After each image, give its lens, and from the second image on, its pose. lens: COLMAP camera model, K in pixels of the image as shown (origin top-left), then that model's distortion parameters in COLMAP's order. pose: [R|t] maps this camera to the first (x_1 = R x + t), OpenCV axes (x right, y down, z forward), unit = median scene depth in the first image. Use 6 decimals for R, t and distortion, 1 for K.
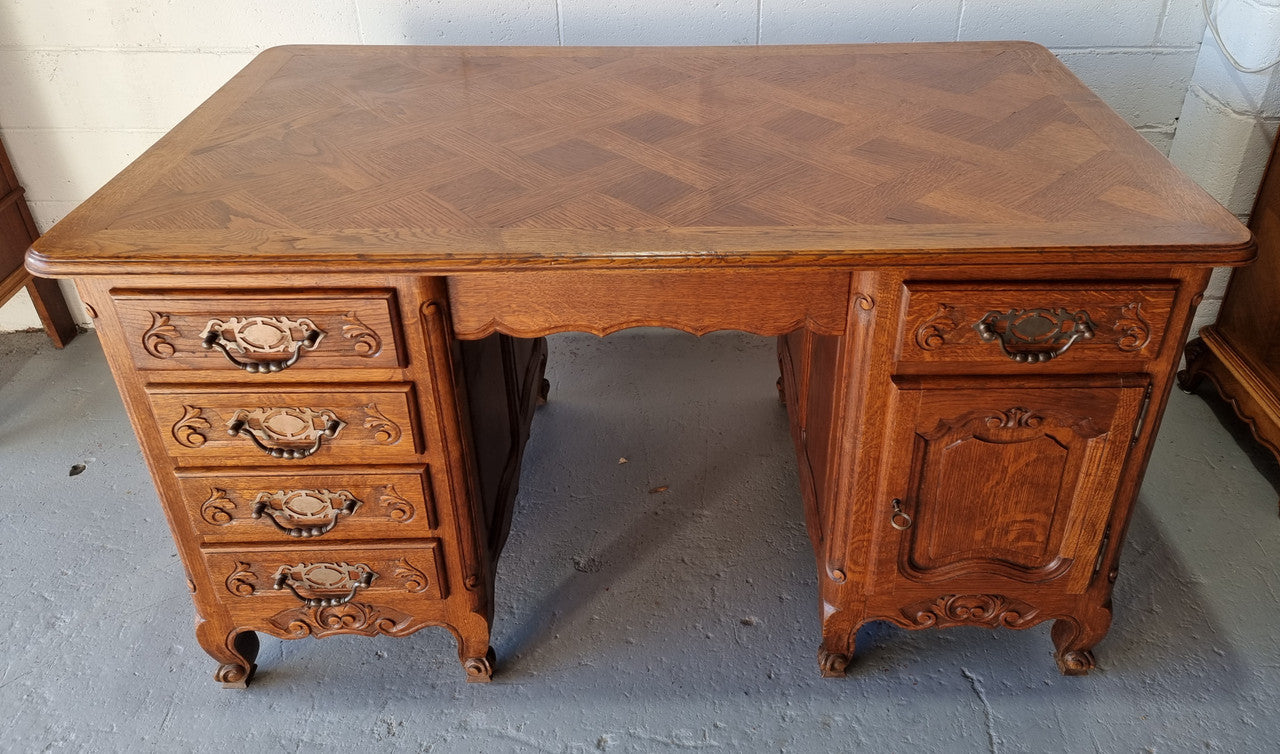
lens RADIAL K [[980.4, 0, 688.3], [0, 980.4, 280.9], [0, 0, 1]] dist [0.077985, -0.060716]
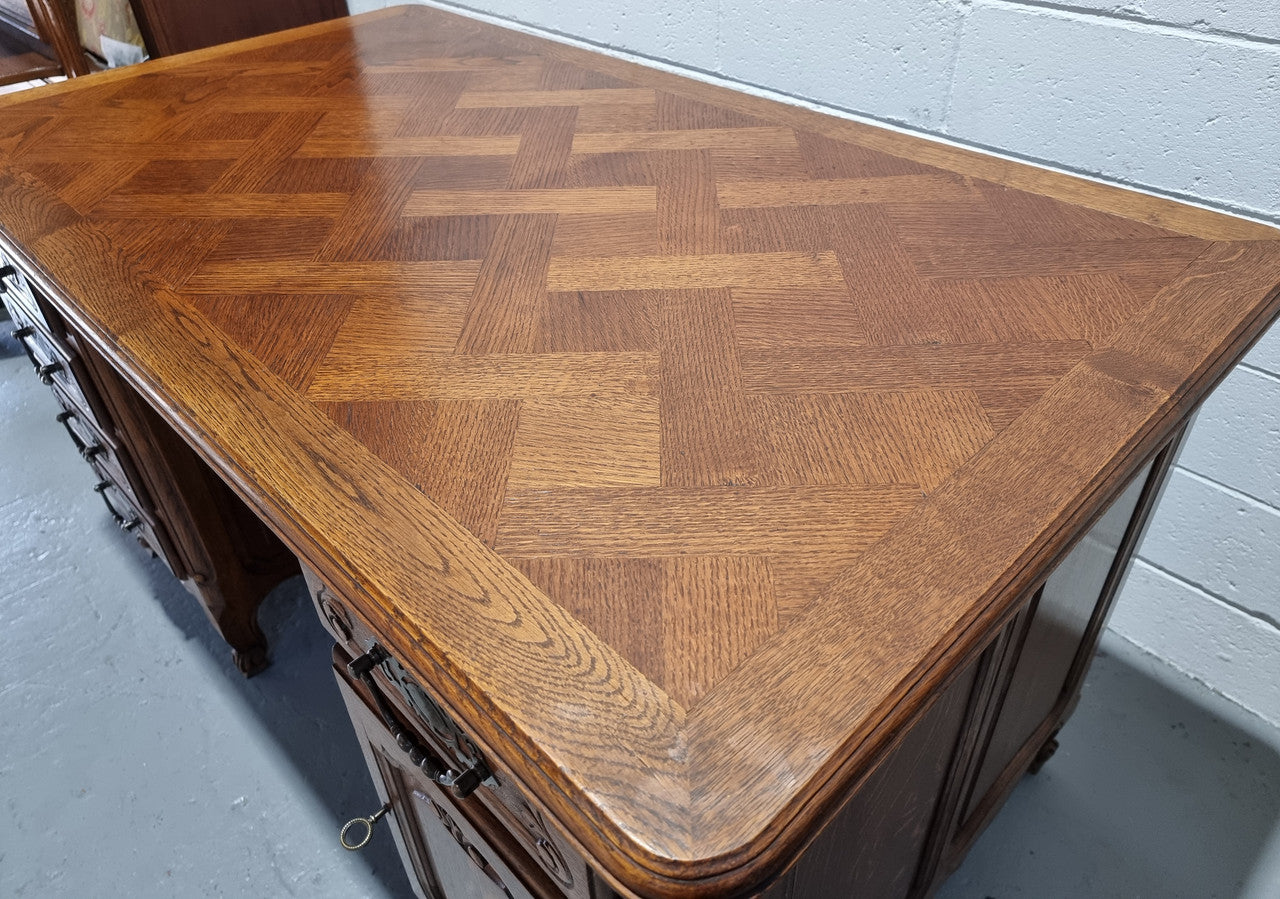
lens RADIAL K [[909.6, 0, 628.9], [0, 909.6, 426.5], [0, 0, 1]] dist [0.039748, -0.013558]
pose [[0.682803, 0.427031, -0.592811, 0.589839], [-0.341210, 0.903862, 0.258089, -0.227325], [0.646031, 0.026049, 0.762867, 0.637787]]
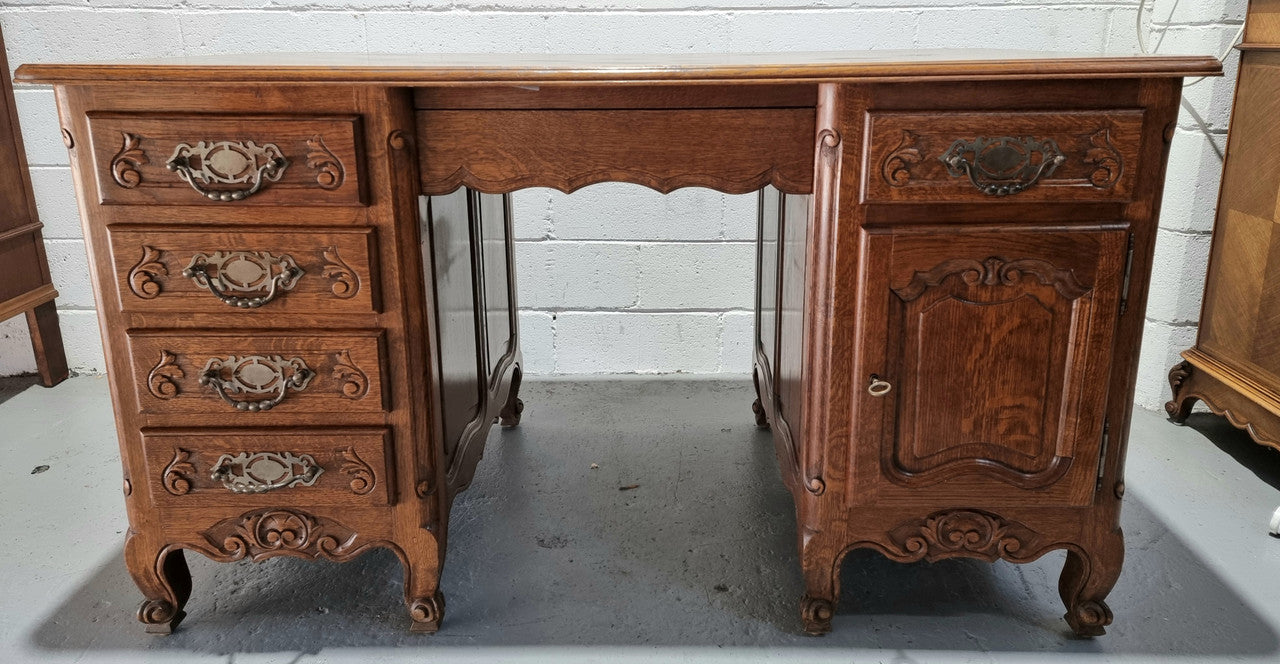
lens RADIAL K [[910.3, 0, 653.1], [0, 910.3, 281.2], [0, 0, 1]] dist [0.071527, -0.042720]
pose [[0.999622, 0.001766, -0.027444, 0.023804], [-0.009012, 0.963868, -0.266227, 0.376837], [0.025982, 0.266374, 0.963519, 0.129776]]
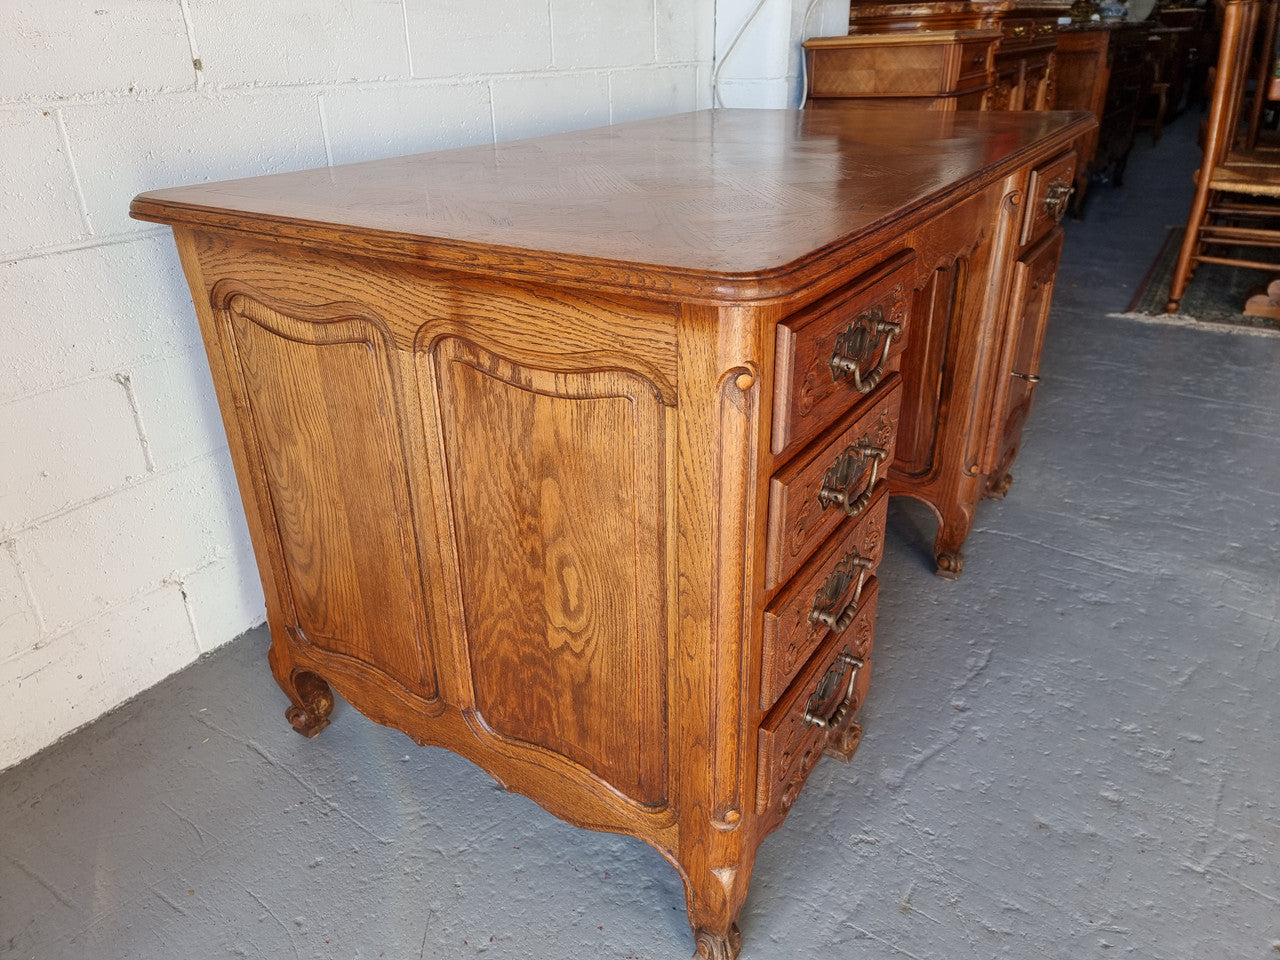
lens RADIAL K [[903.8, 0, 639.7], [0, 903.8, 464.0], [0, 0, 1]] dist [0.072675, -0.057198]
pose [[0.549608, -0.364806, 0.751563, -1.005181], [0.441495, 0.890567, 0.109419, -0.014346], [-0.709234, 0.271674, 0.650523, 0.615706]]
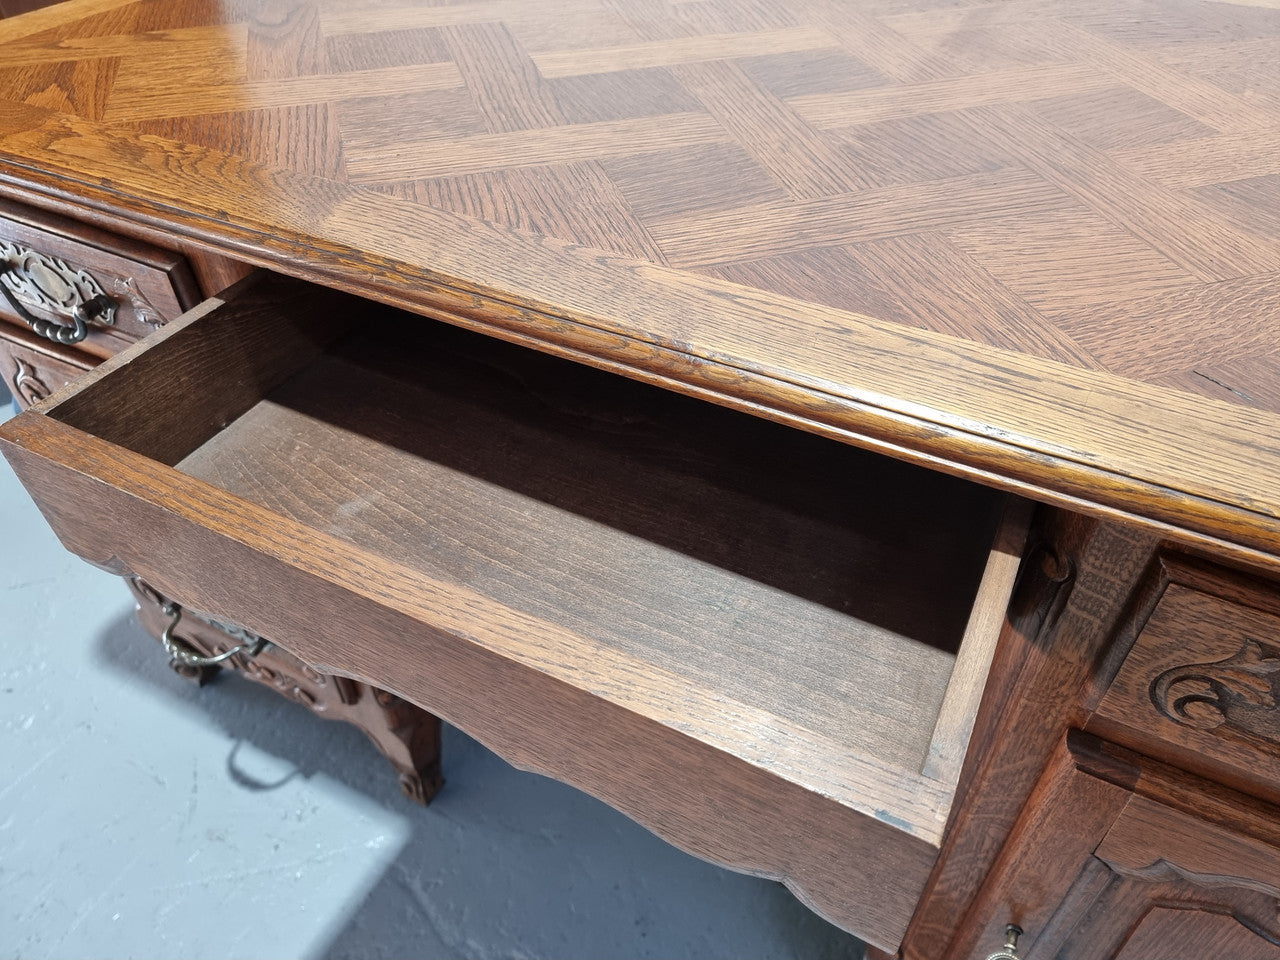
lens RADIAL K [[903.8, 0, 641.3], [0, 903.8, 482.8], [0, 0, 1]] dist [0.072675, -0.057198]
pose [[0.879739, 0.316029, -0.355224, 0.143008], [-0.236588, 0.939032, 0.249491, -0.056942], [0.412413, -0.135445, 0.900872, 0.548209]]
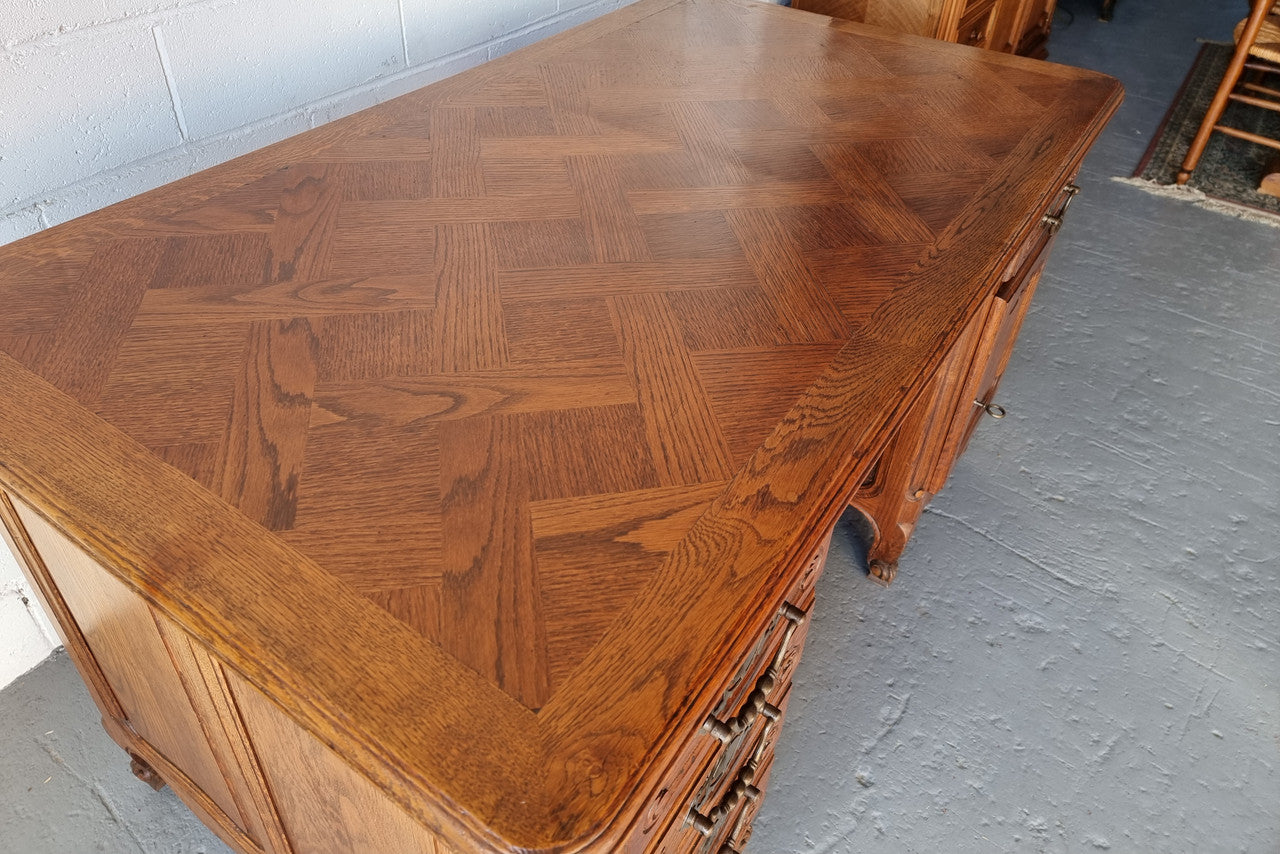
lens RADIAL K [[900.4, 0, 639.1], [0, 900.4, 358.6], [0, 0, 1]] dist [0.070687, -0.054997]
pose [[0.566313, -0.478584, 0.671004, -0.689932], [0.379204, 0.874147, 0.303432, -0.282598], [-0.731774, 0.082610, 0.676522, 0.586491]]
